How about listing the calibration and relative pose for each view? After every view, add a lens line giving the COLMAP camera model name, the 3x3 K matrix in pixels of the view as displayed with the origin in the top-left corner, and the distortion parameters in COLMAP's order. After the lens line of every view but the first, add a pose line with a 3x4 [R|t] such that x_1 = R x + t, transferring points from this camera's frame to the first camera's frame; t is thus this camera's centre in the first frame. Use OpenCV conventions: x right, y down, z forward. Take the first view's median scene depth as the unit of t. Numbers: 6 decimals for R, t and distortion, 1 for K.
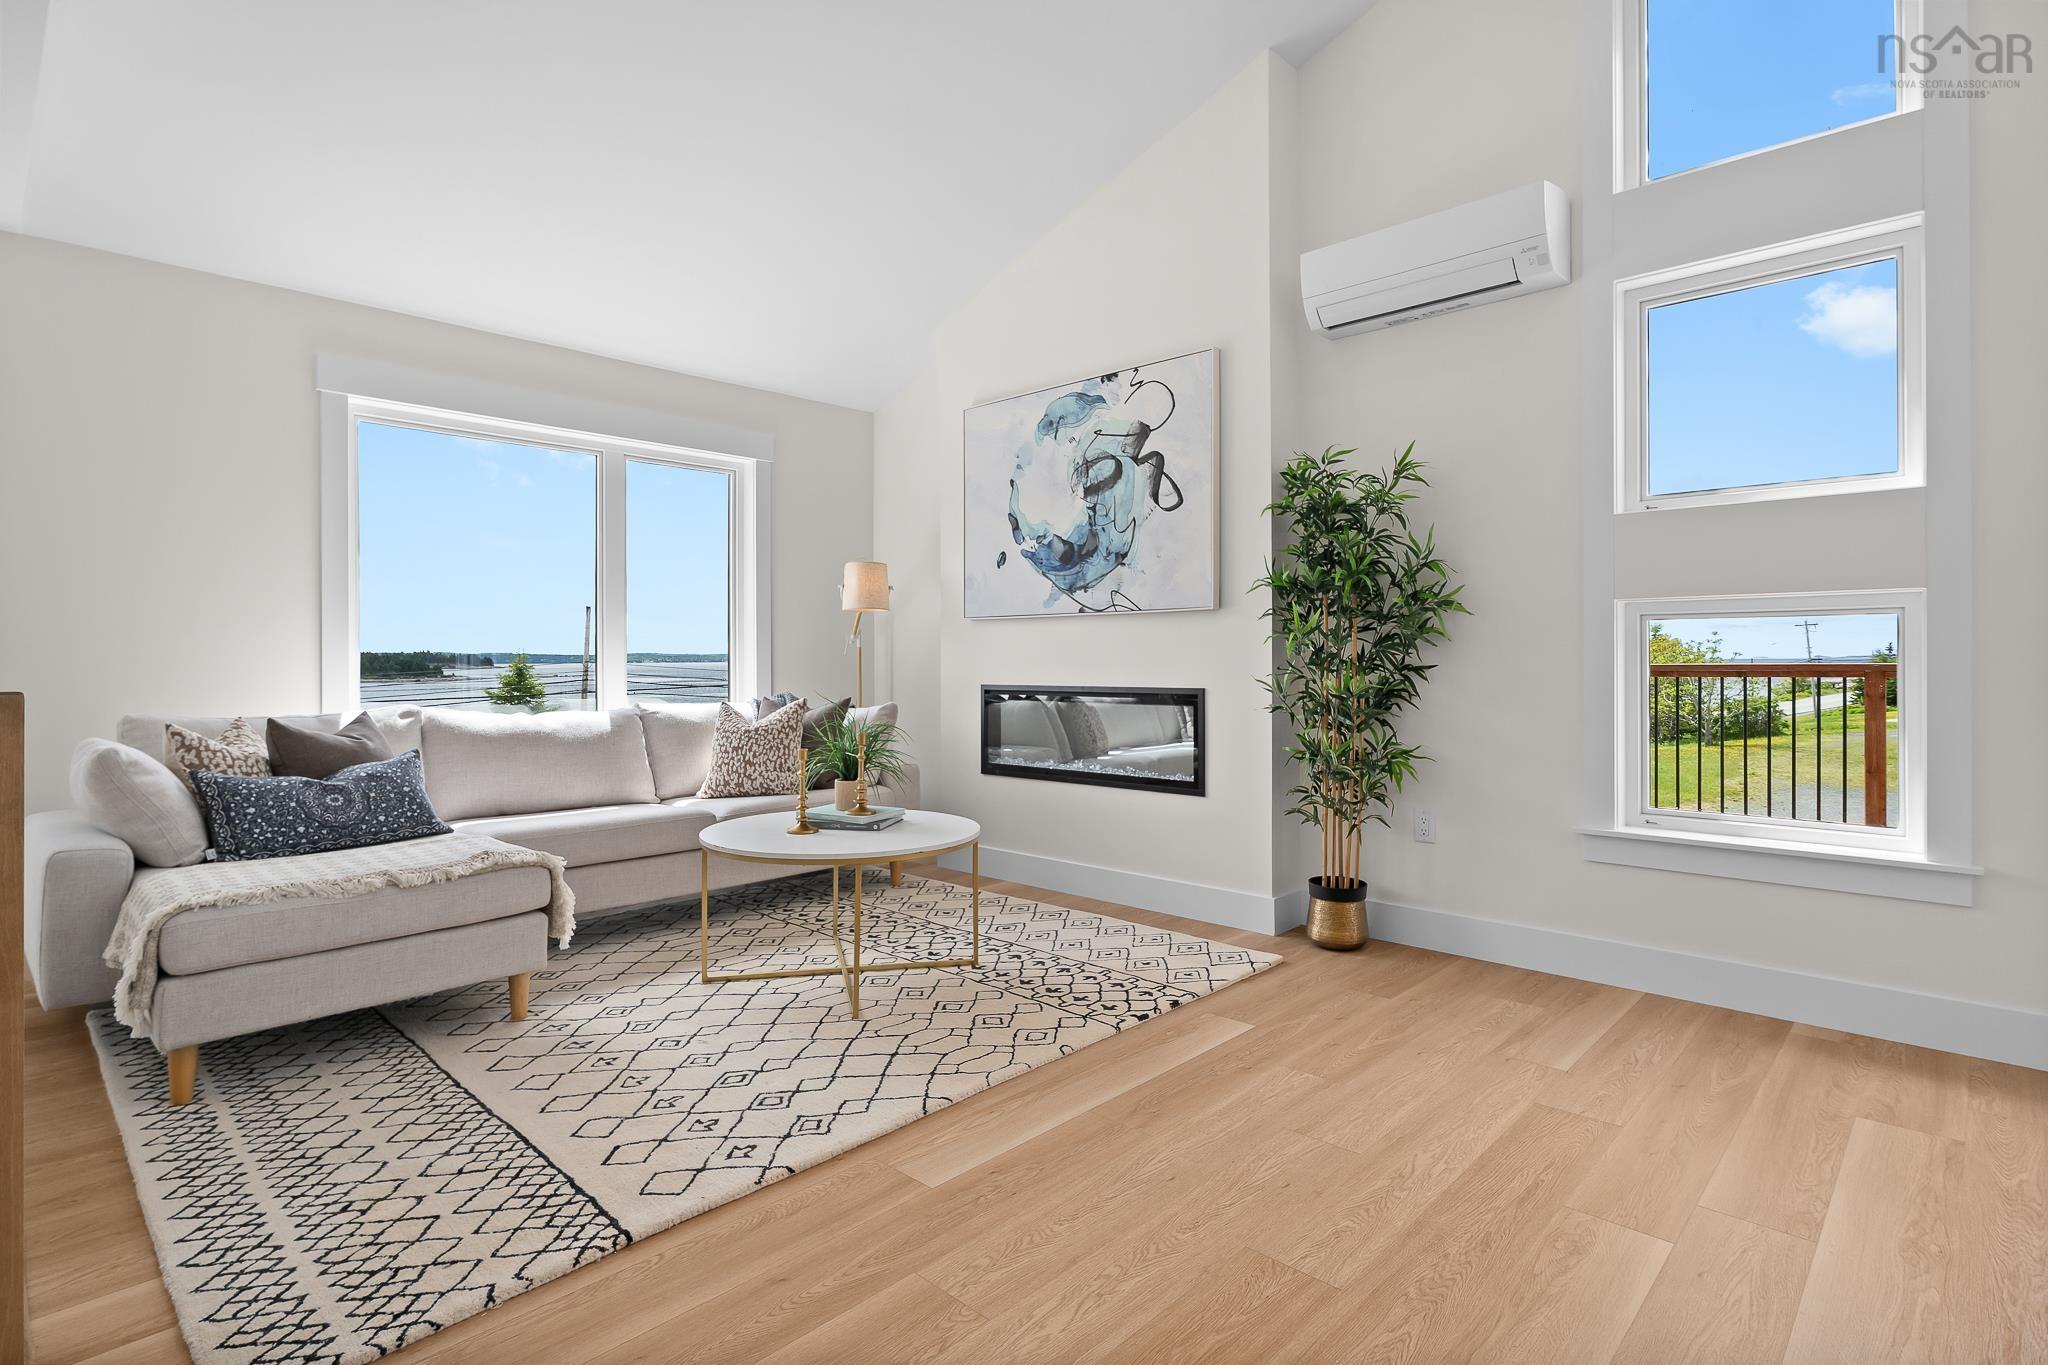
lens RADIAL K [[1039.9, 0, 998.7], [0, 1039.9, 656.6], [0, 0, 1]] dist [-0.000695, 0.000367]
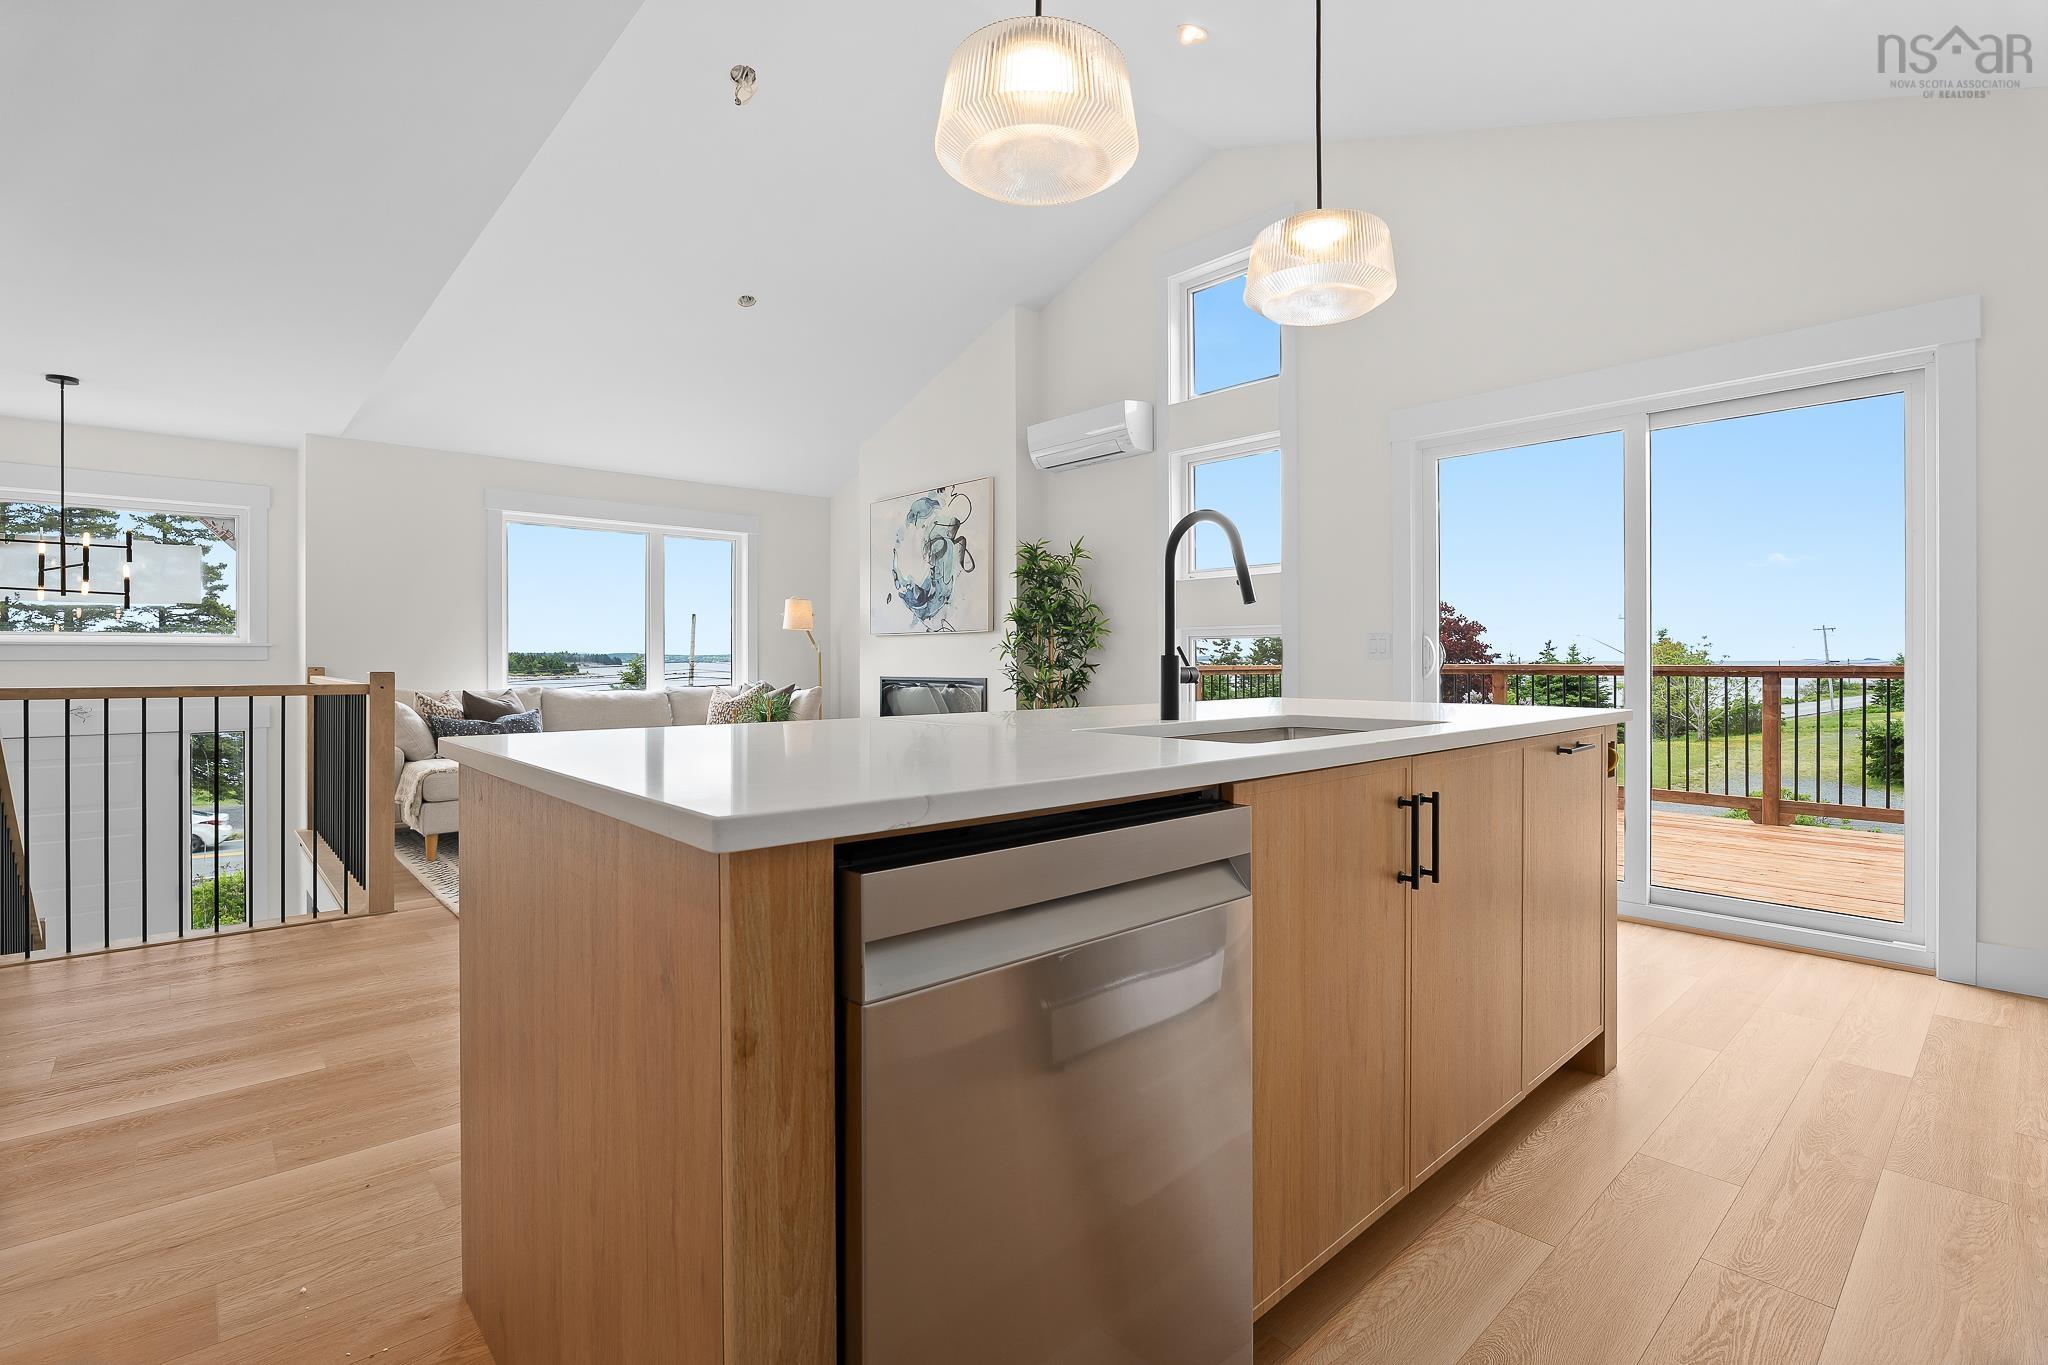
lens RADIAL K [[943.6, 0, 999.9], [0, 943.6, 657.0], [0, 0, 1]] dist [-0.019684, 0.001378]
pose [[0.997576, 0.001574, -0.069574, 0.368034], [-0.001624, 0.999998, -0.000661, -0.002010], [0.069573, 0.000772, 0.997577, -0.596056]]
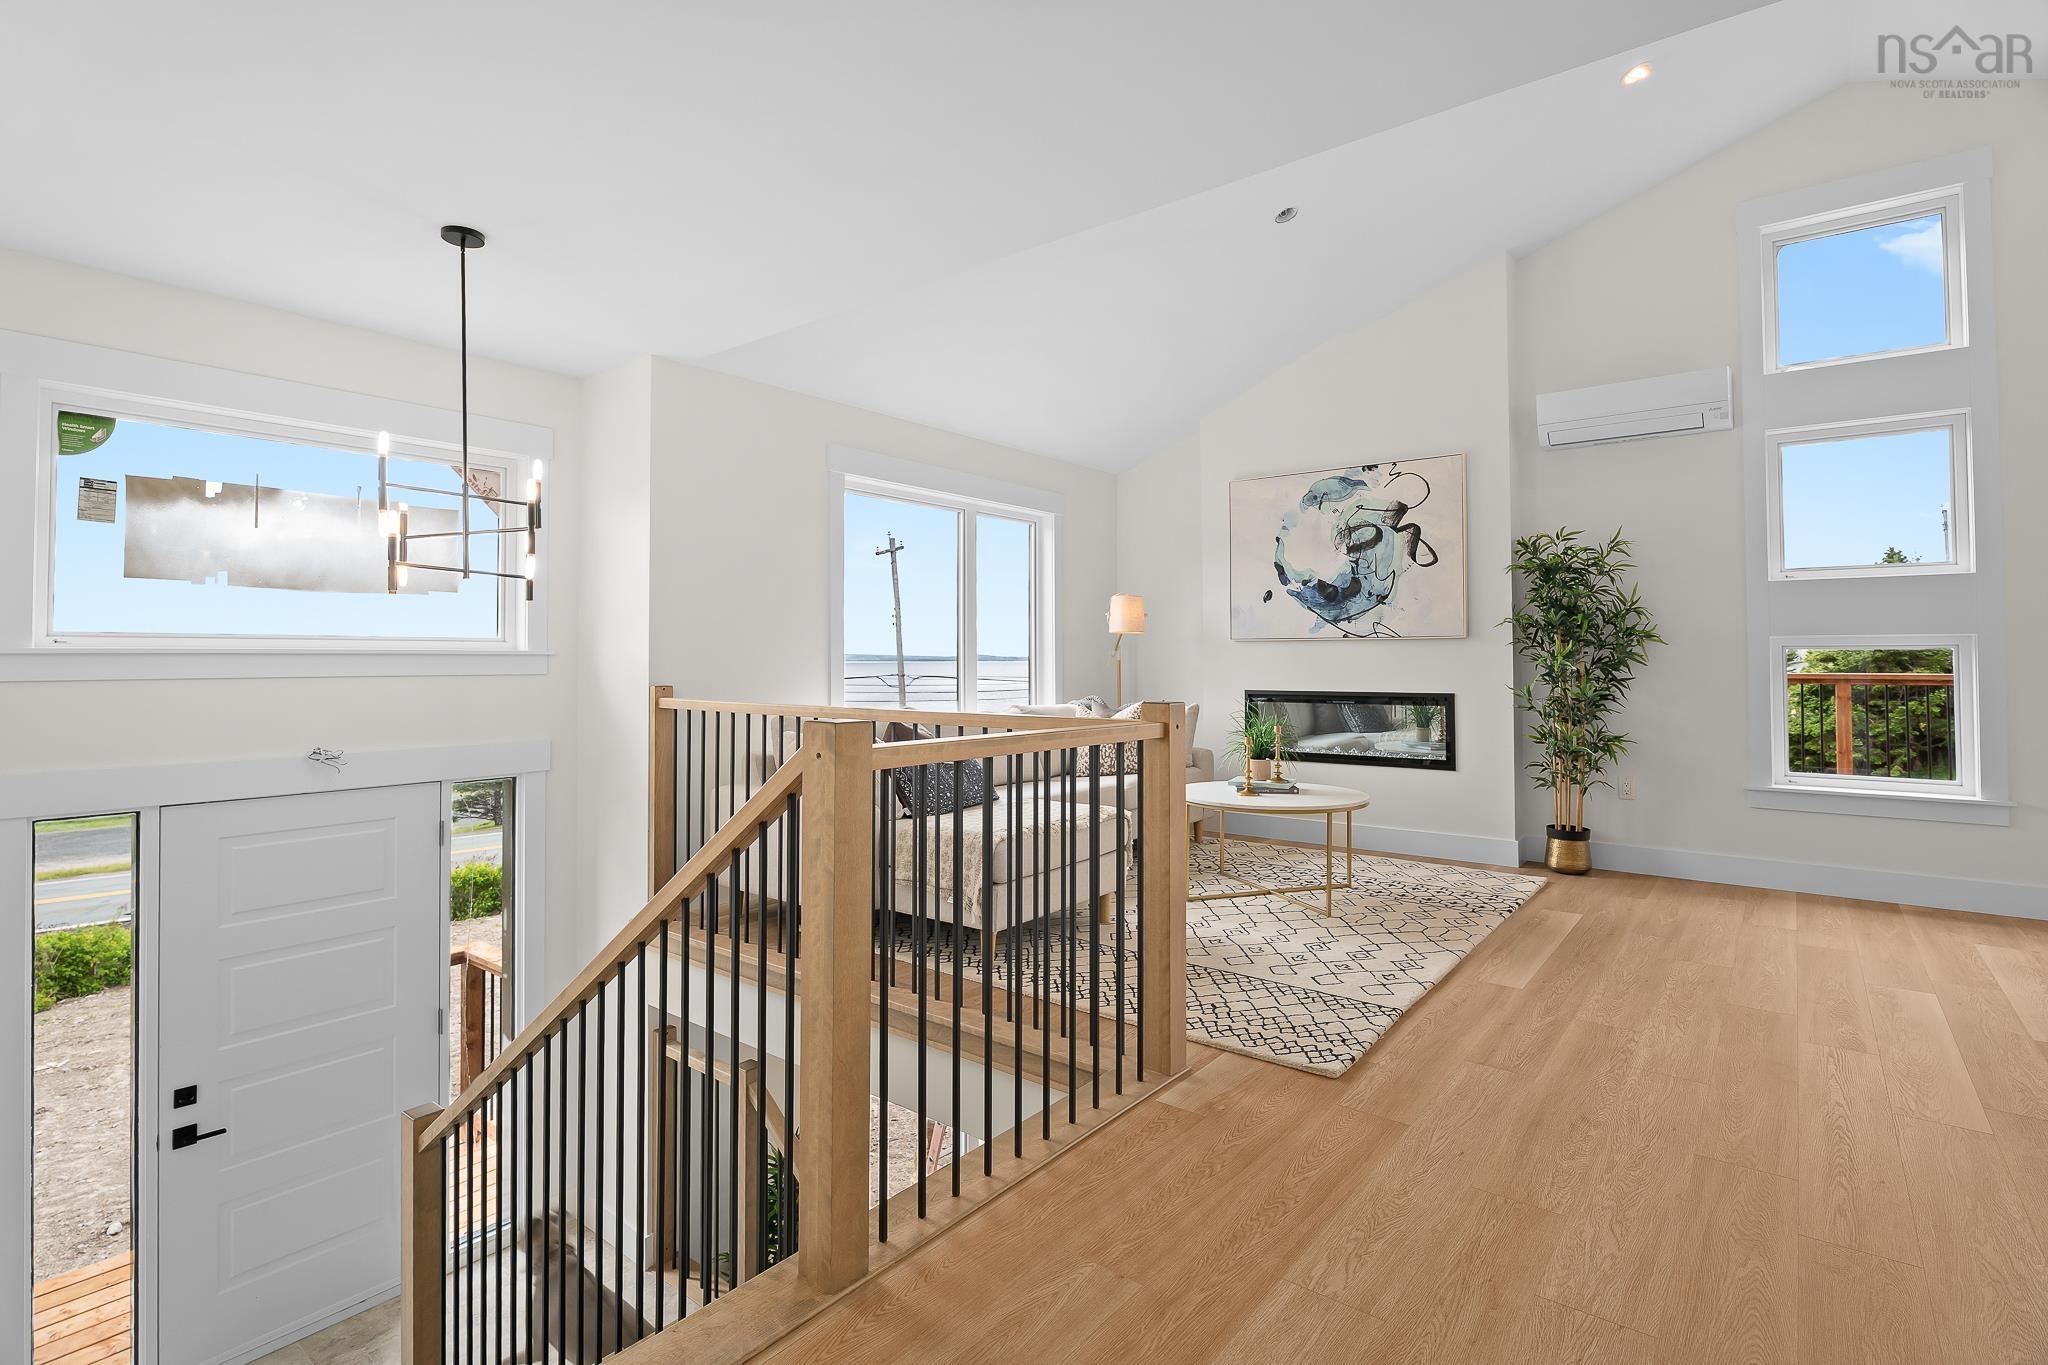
lens RADIAL K [[990.4, 0, 1000.4], [0, 990.4, 636.9], [0, 0, 1]] dist [-0.015918, 0.002598]
pose [[0.995979, 0.004789, 0.089459, -0.601678], [-0.002791, 0.999744, -0.022440, -0.016192], [-0.089543, 0.022100, 0.995738, -0.309395]]
